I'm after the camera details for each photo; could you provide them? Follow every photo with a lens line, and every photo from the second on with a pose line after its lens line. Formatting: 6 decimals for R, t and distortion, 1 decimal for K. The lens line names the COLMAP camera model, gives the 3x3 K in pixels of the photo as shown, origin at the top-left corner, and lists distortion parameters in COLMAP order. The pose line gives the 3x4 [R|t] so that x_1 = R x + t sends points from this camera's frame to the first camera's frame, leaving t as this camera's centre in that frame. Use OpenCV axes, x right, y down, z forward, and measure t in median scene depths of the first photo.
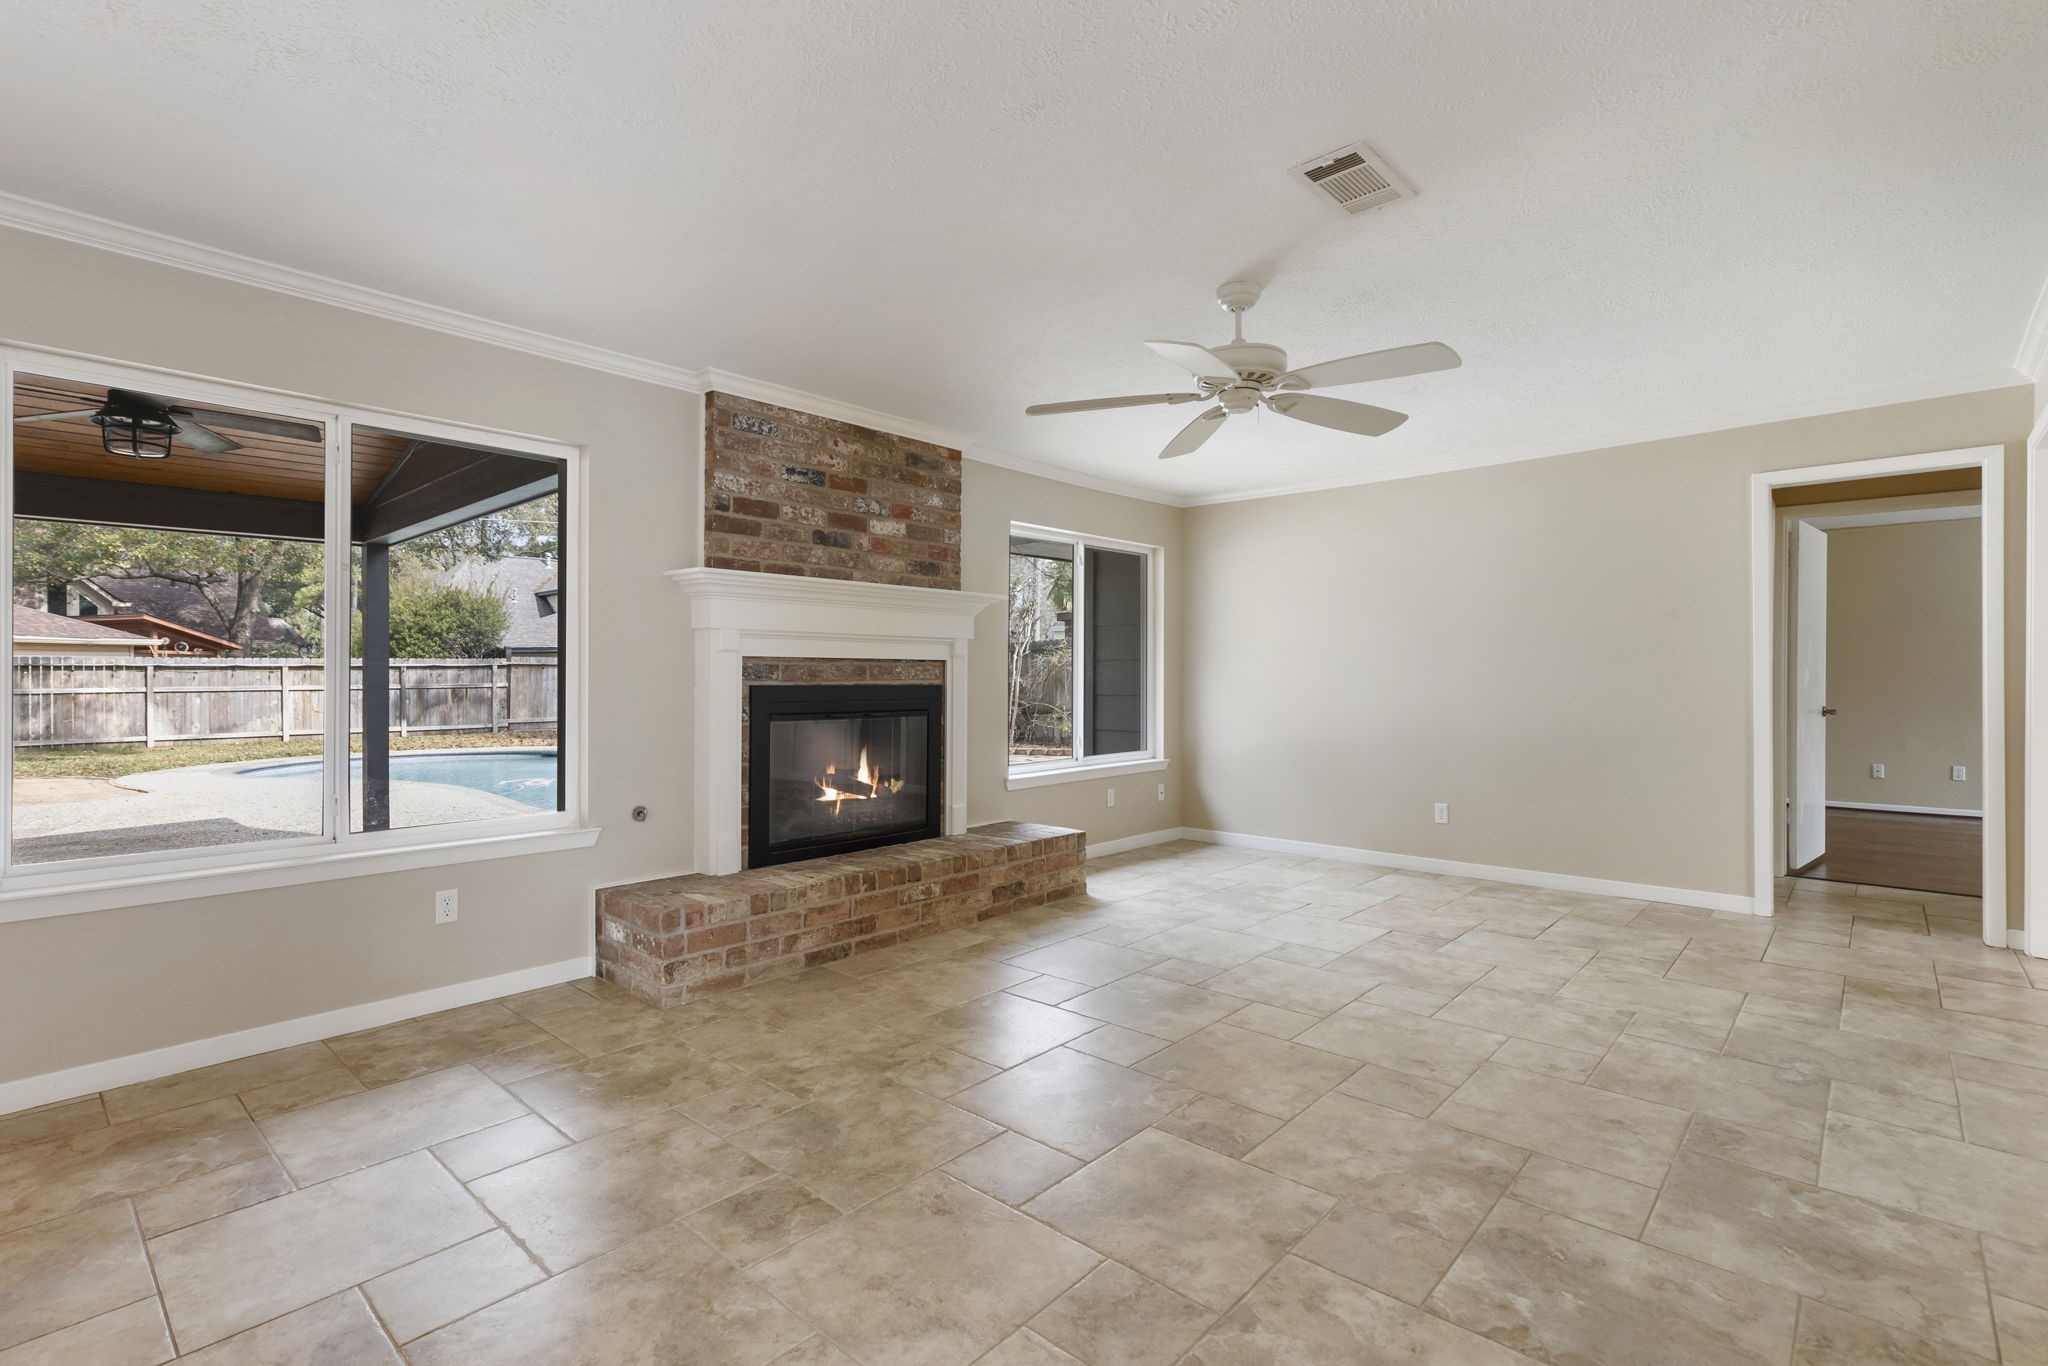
lens RADIAL K [[947.4, 0, 1025.3], [0, 947.4, 680.7], [0, 0, 1]] dist [0.002227, 0.000050]
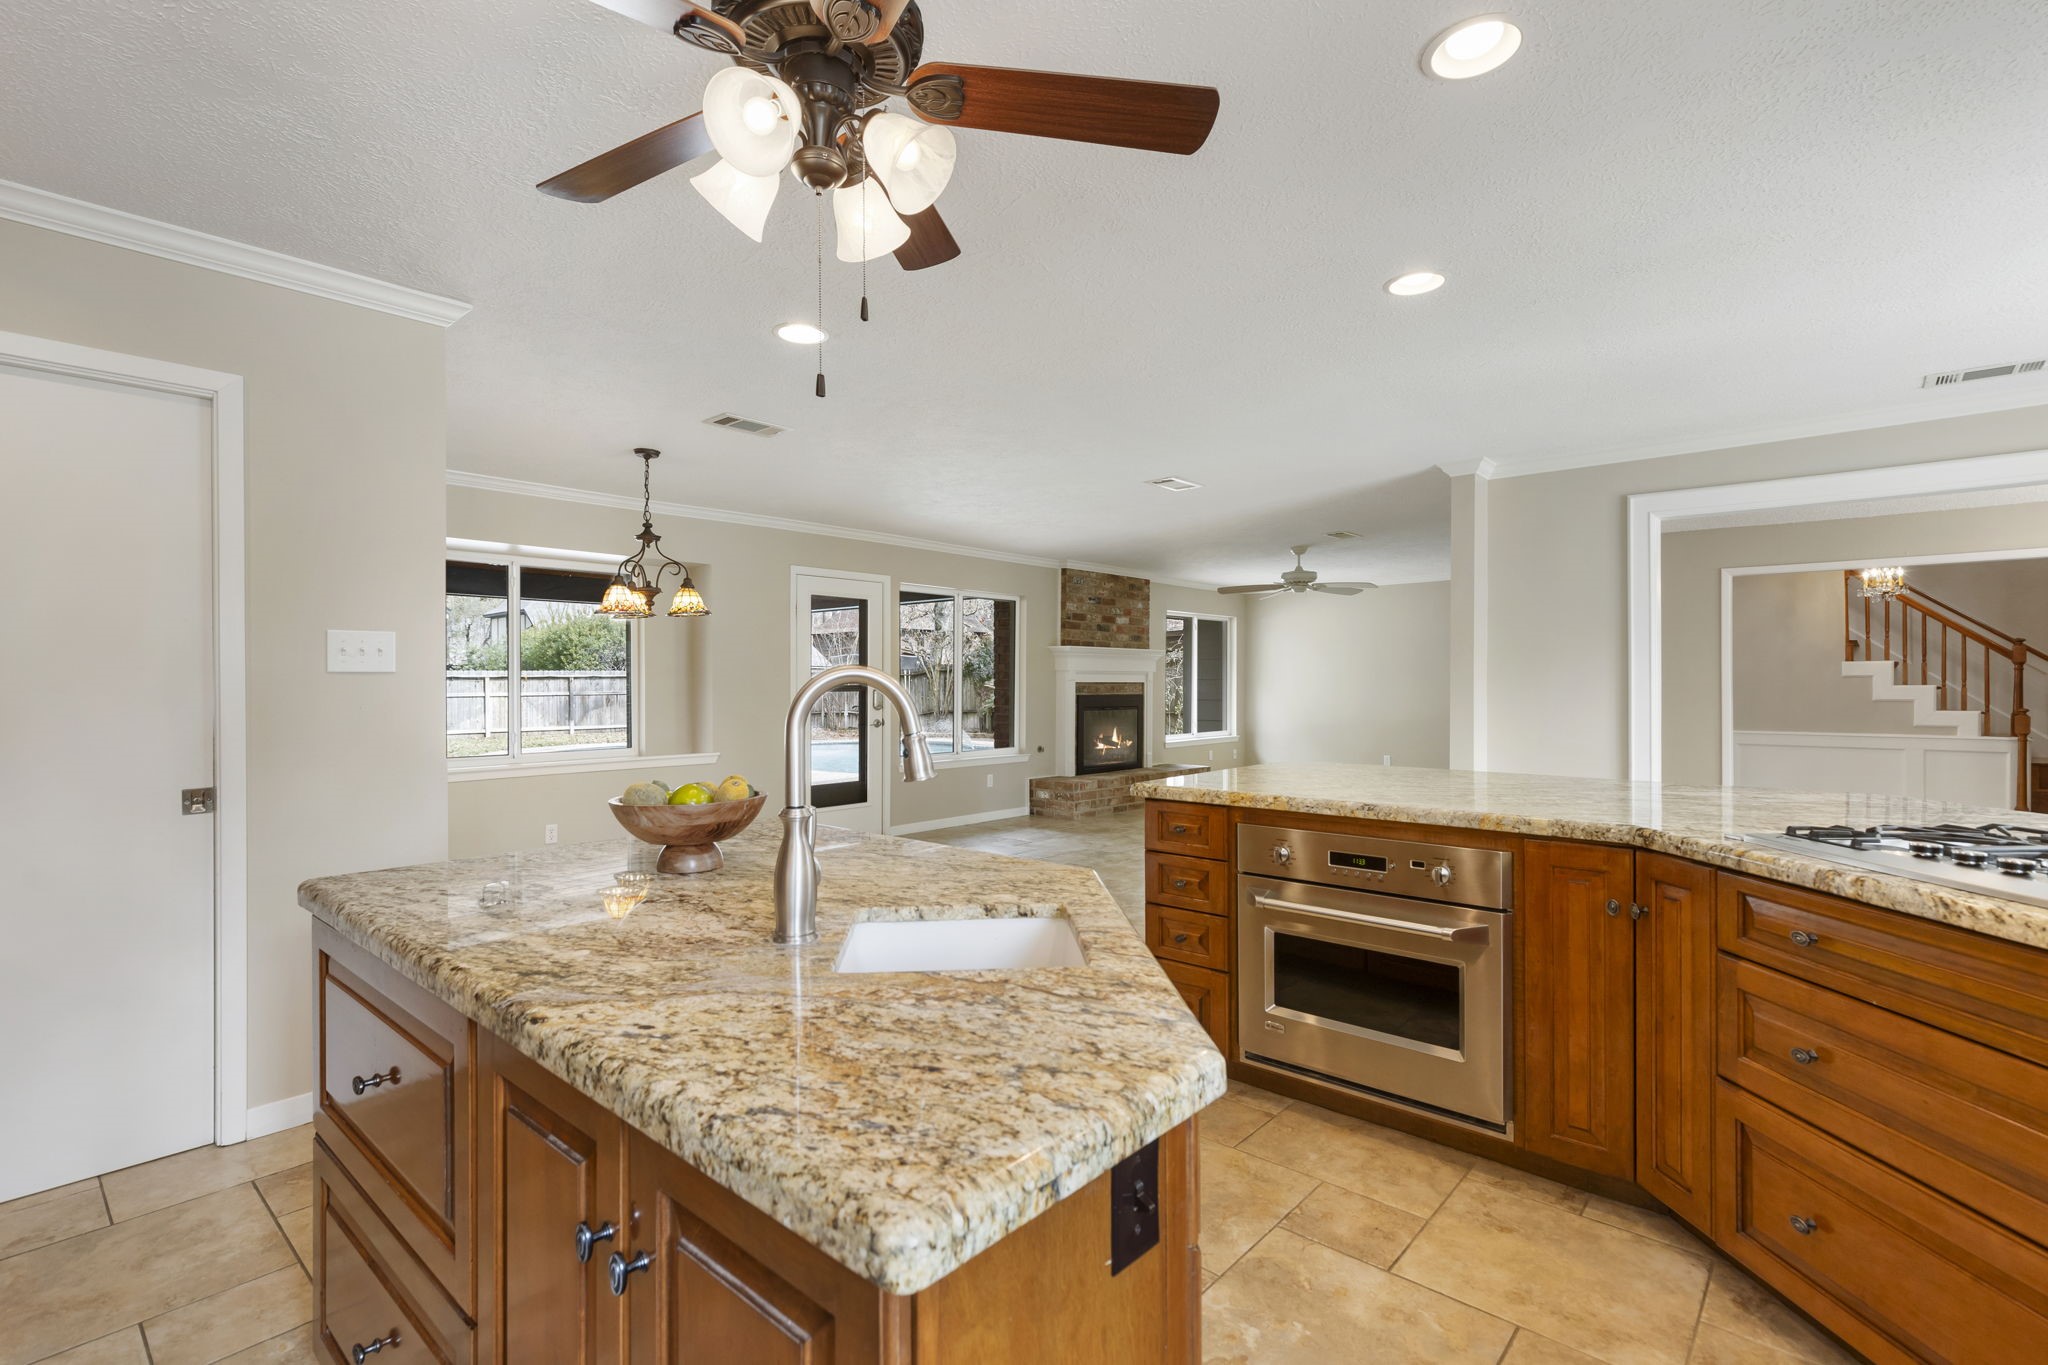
lens RADIAL K [[947.4, 0, 1027.2], [0, 947.4, 678.6], [0, 0, 1]] dist [0.002227, 0.000050]
pose [[0.999837, -0.002121, 0.017904, -0.384930], [0.002219, 0.999983, -0.005464, -0.020861], [-0.017892, 0.005503, 0.999825, -1.070643]]
